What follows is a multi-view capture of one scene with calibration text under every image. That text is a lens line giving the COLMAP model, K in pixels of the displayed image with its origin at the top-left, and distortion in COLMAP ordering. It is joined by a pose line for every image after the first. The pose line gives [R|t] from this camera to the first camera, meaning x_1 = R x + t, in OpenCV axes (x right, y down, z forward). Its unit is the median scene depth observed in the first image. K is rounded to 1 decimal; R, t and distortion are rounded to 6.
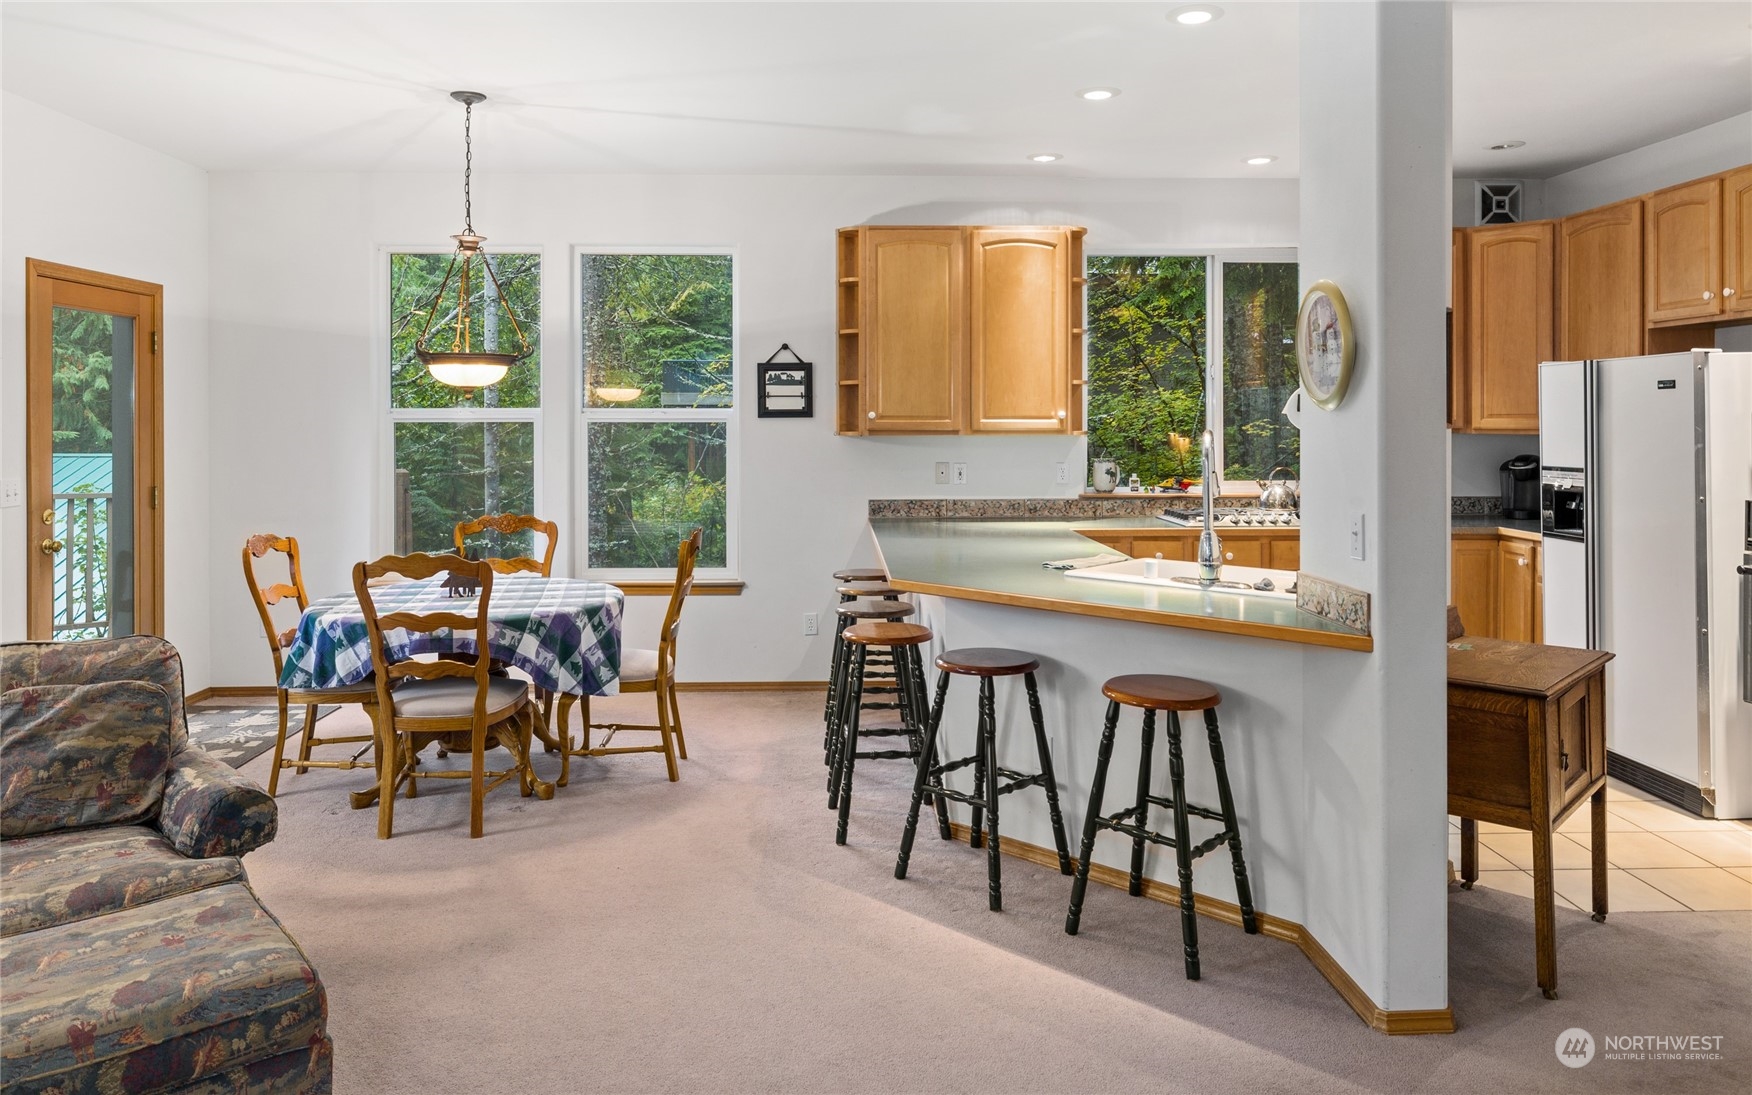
lens RADIAL K [[1179.7, 0, 870.7], [0, 1179.7, 415.3], [0, 0, 1]] dist [-0.002323, -0.001574]
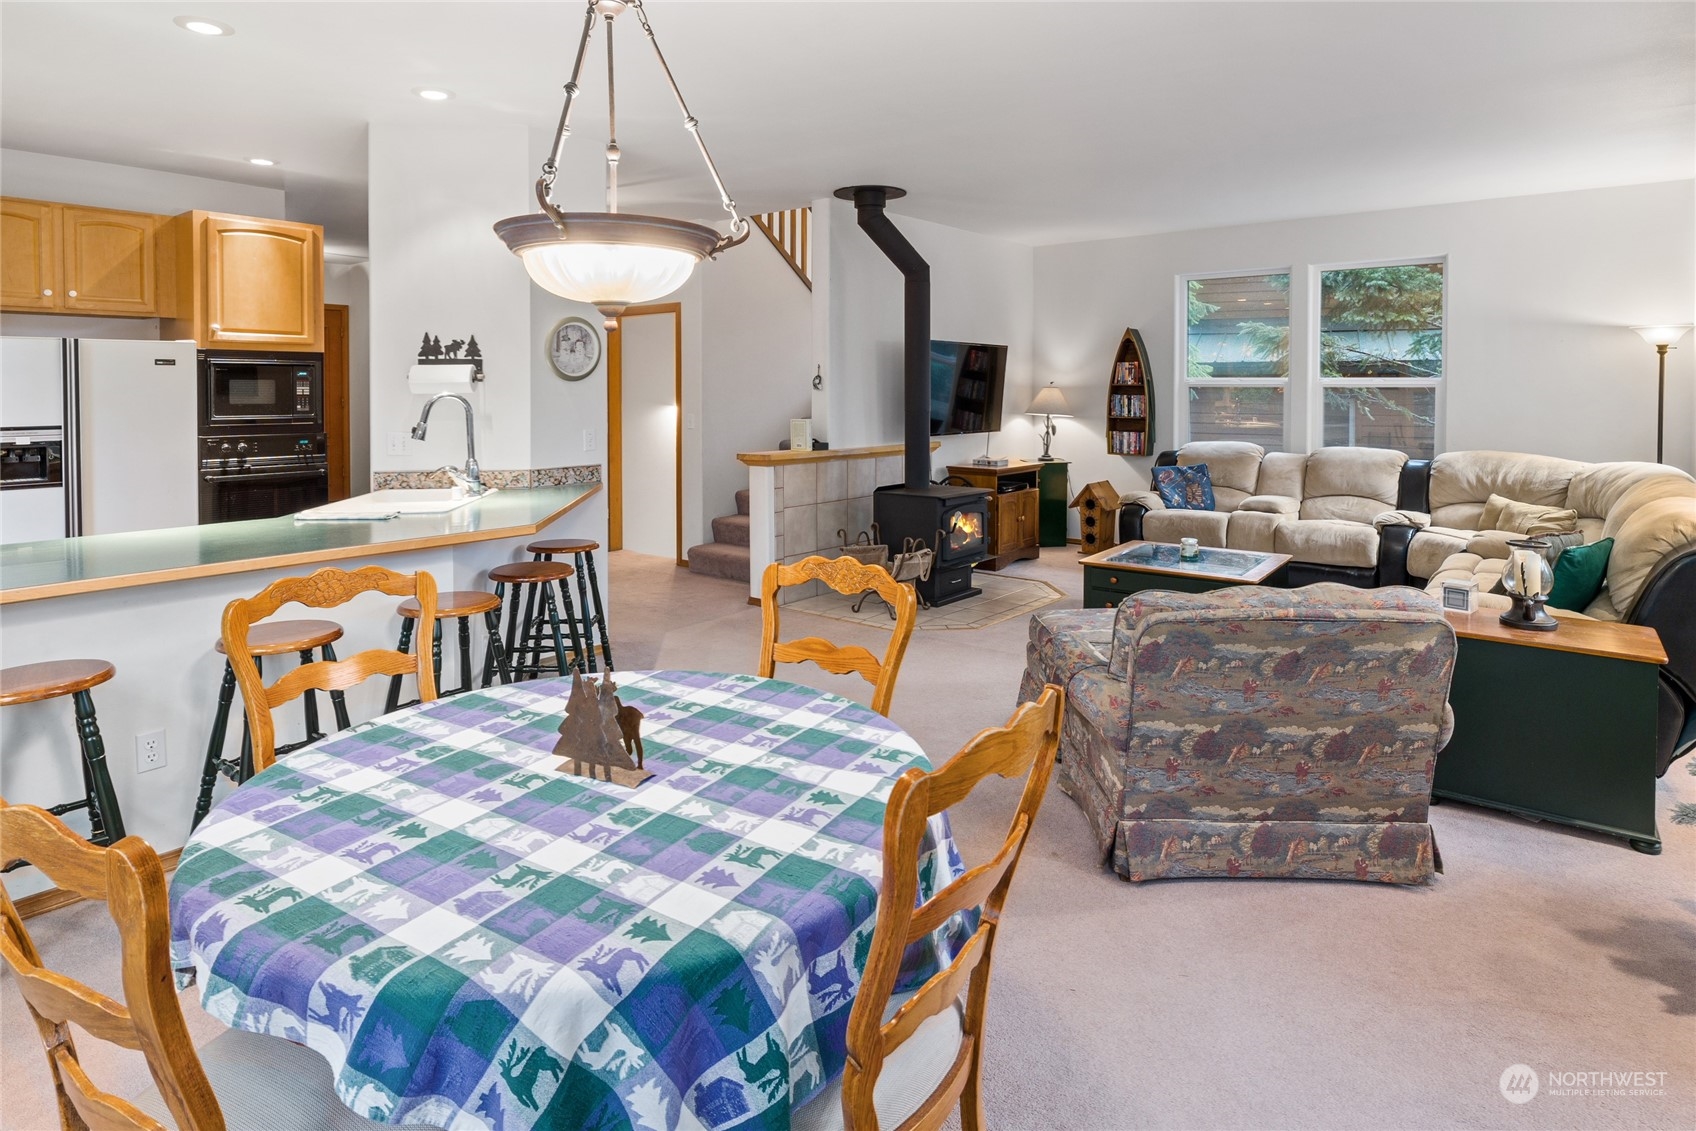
lens RADIAL K [[926.0, 0, 823.1], [0, 926.0, 412.5], [0, 0, 1]] dist [-0.001984, 0.000412]
pose [[-0.739180, -0.014340, 0.673355, -0.504906], [-0.001923, 0.999814, 0.019181, 0.009158], [-0.673505, 0.012883, -0.739071, 0.952085]]
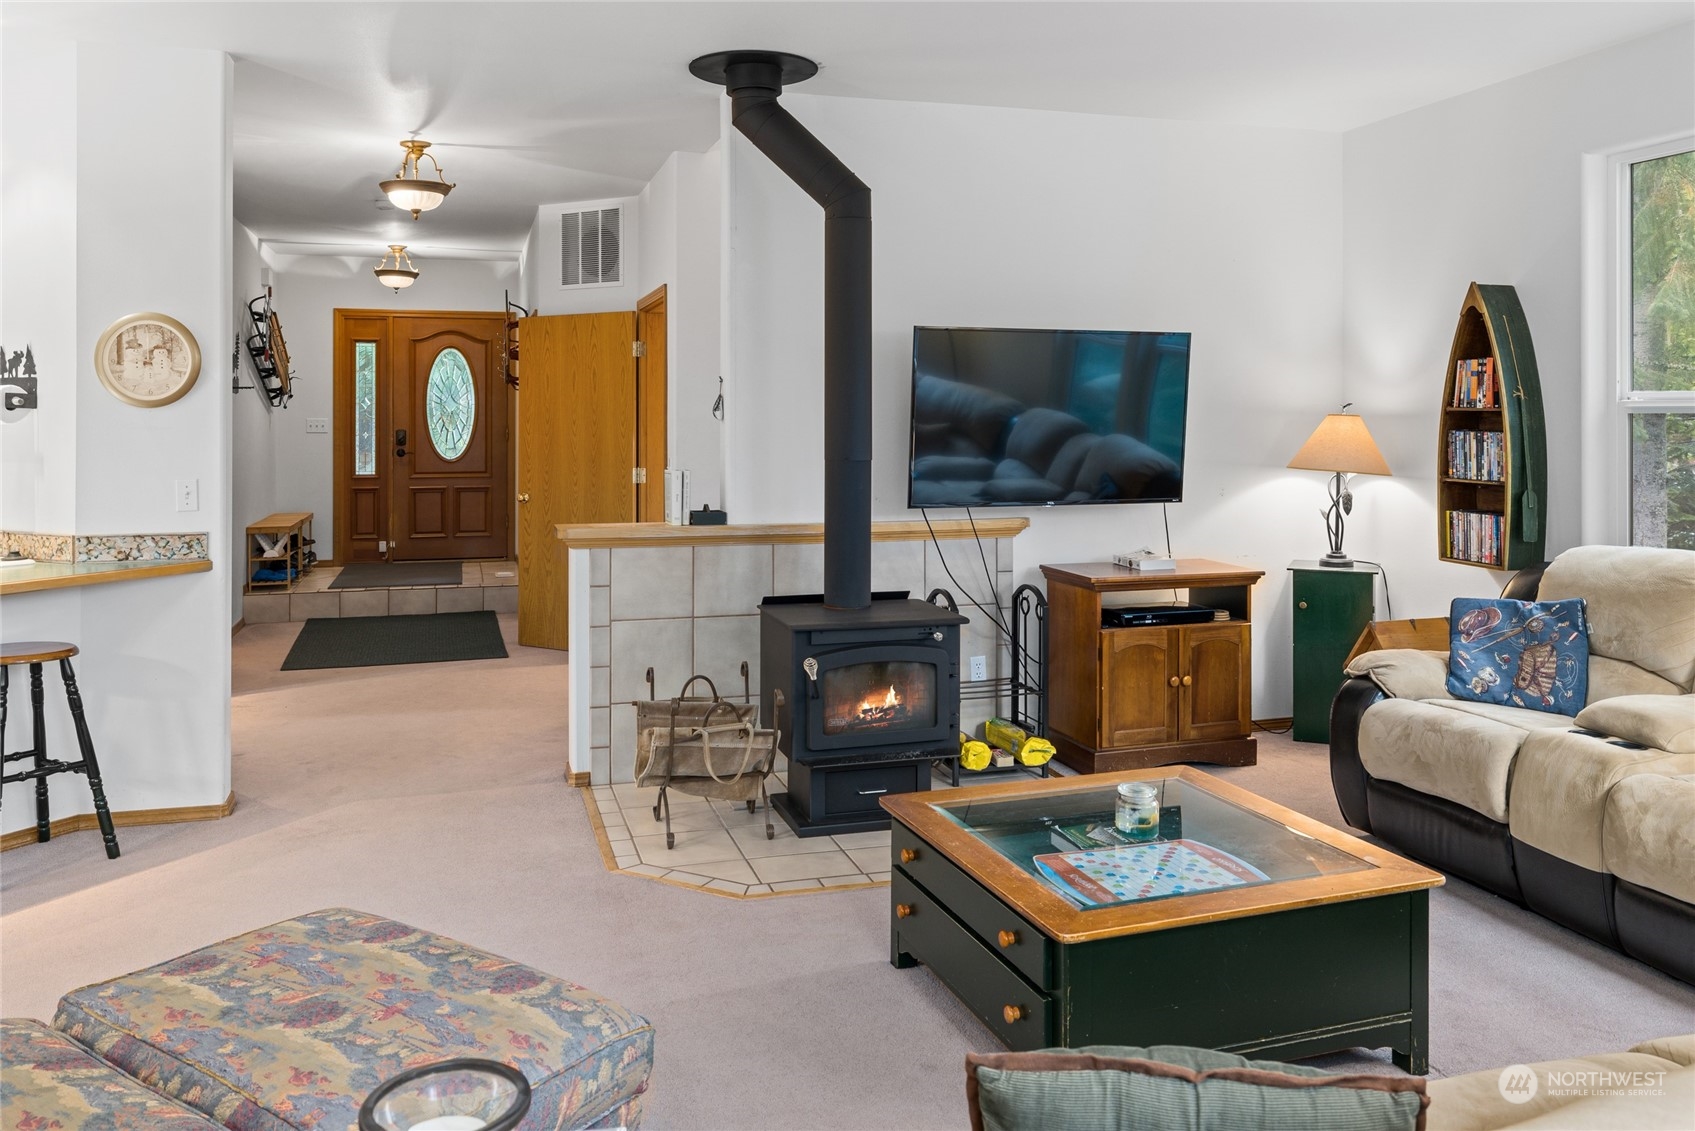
lens RADIAL K [[1268.9, 0, 847.1], [0, 1268.9, 417.9], [0, 0, 1]] dist [-0.001347, 0.002789]
pose [[-0.246380, 0.000881, 0.969173, -0.622816], [-0.004622, 0.999987, -0.002084, 0.003553], [-0.969162, -0.004993, -0.246373, 0.293322]]
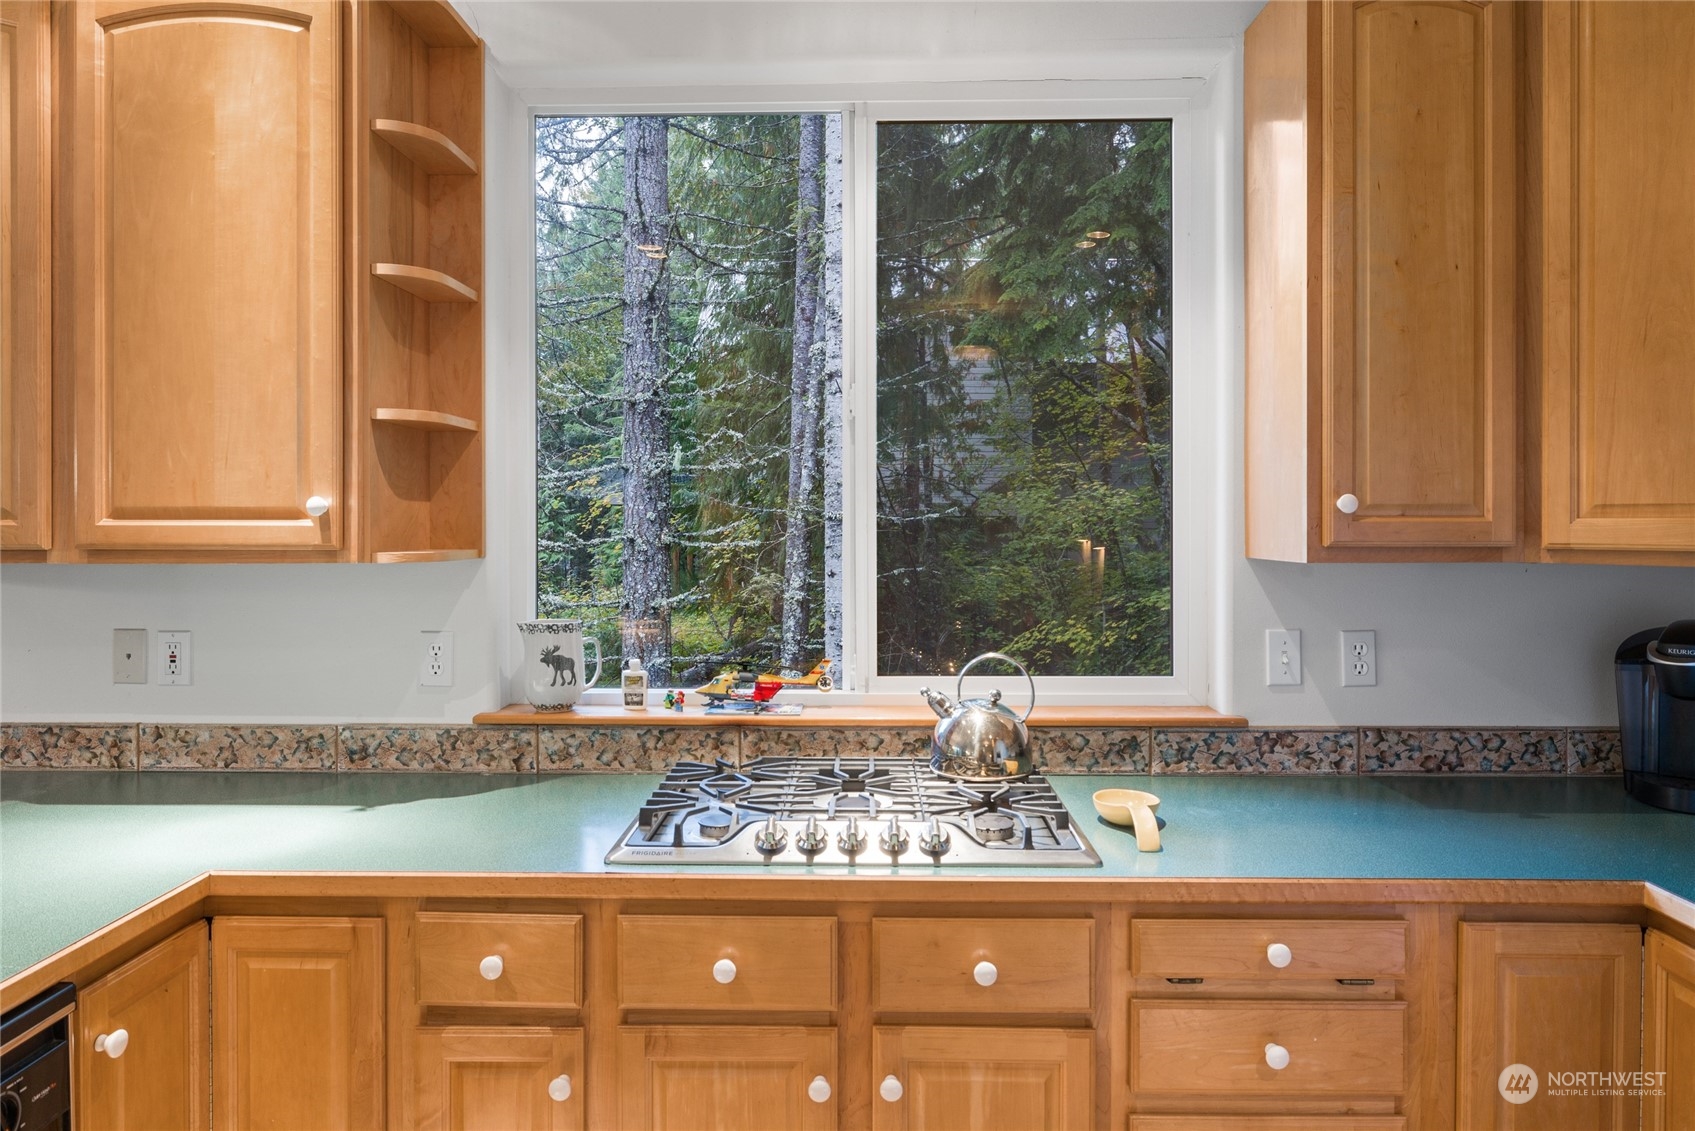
lens RADIAL K [[1094.7, 0, 843.1], [0, 1094.7, 516.9], [0, 0, 1]] dist [-0.004811, 0.000544]
pose [[0.998314, 0.000630, -0.058040, 0.334120], [-0.000623, 1.000000, 0.000138, 0.002722], [0.058040, -0.000102, 0.998314, 0.686885]]
